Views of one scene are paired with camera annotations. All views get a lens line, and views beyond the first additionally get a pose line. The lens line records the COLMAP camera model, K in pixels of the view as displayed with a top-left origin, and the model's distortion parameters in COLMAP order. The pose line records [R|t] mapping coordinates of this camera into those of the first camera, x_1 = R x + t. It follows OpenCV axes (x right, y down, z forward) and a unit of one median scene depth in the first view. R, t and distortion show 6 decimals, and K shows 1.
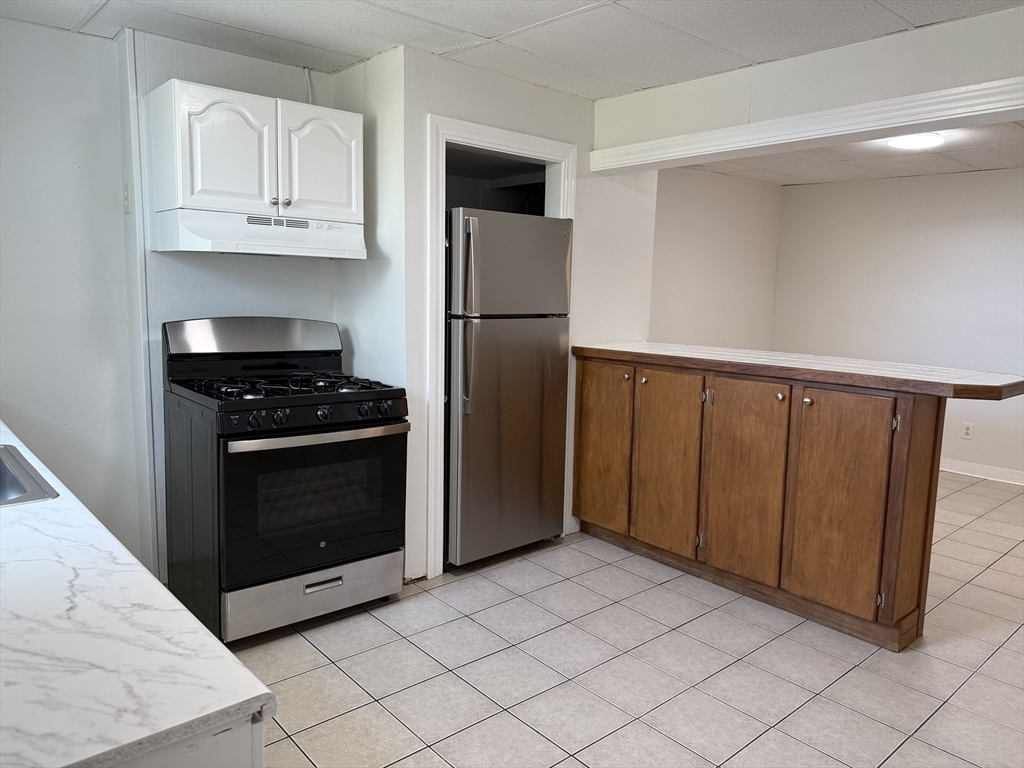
lens RADIAL K [[722.0, 0, 510.7], [0, 722.0, 385.6], [0, 0, 1]] dist [0.110027, -0.153199]
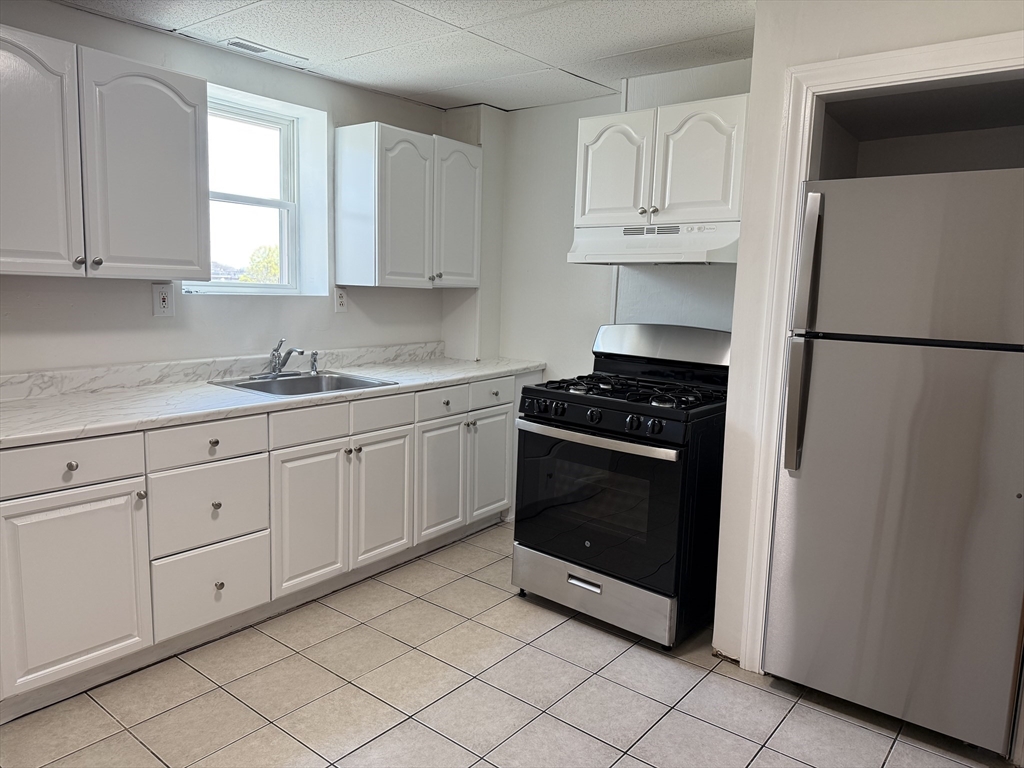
lens RADIAL K [[718.1, 0, 513.5], [0, 718.1, 387.7], [0, 0, 1]] dist [0.126549, -0.186198]
pose [[0.168283, 0.120629, -0.978330, 0.649400], [-0.159387, 0.982754, 0.093758, -0.071523], [0.972768, 0.140155, 0.184607, 0.647280]]
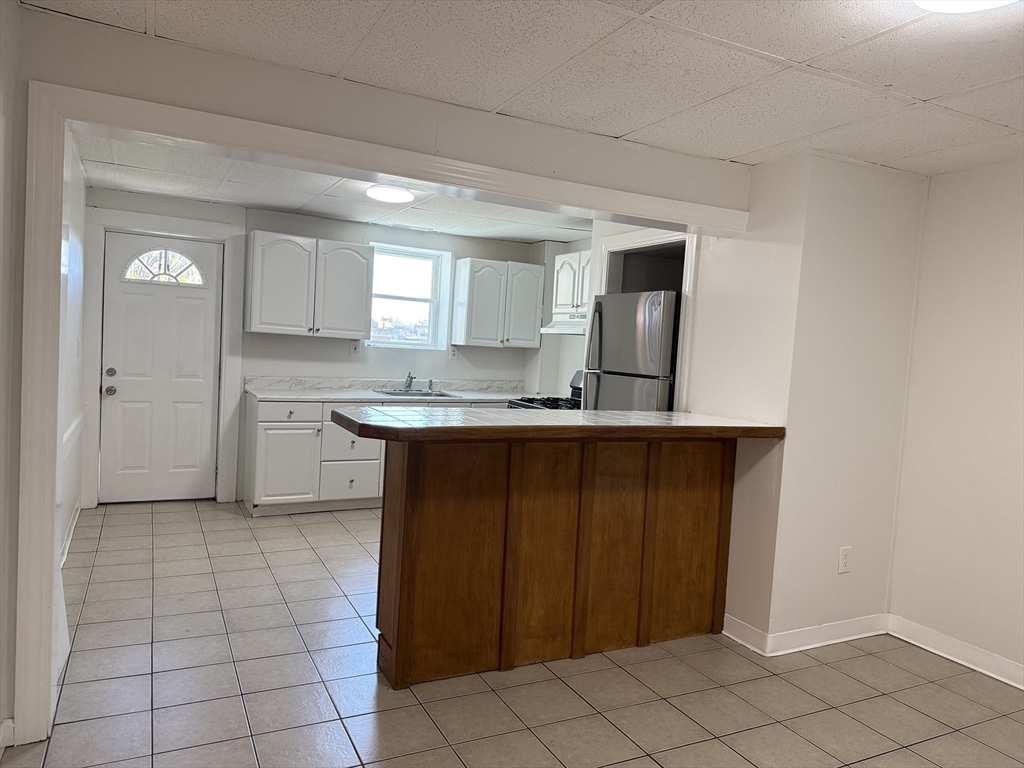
lens RADIAL K [[715.1, 0, 517.0], [0, 715.1, 387.3], [0, 0, 1]] dist [0.085039, -0.099912]
pose [[-0.251838, 0.021365, -0.967534, 1.426427], [-0.193799, 0.978392, 0.072048, -0.147314], [0.948166, 0.205652, -0.242256, 1.300575]]
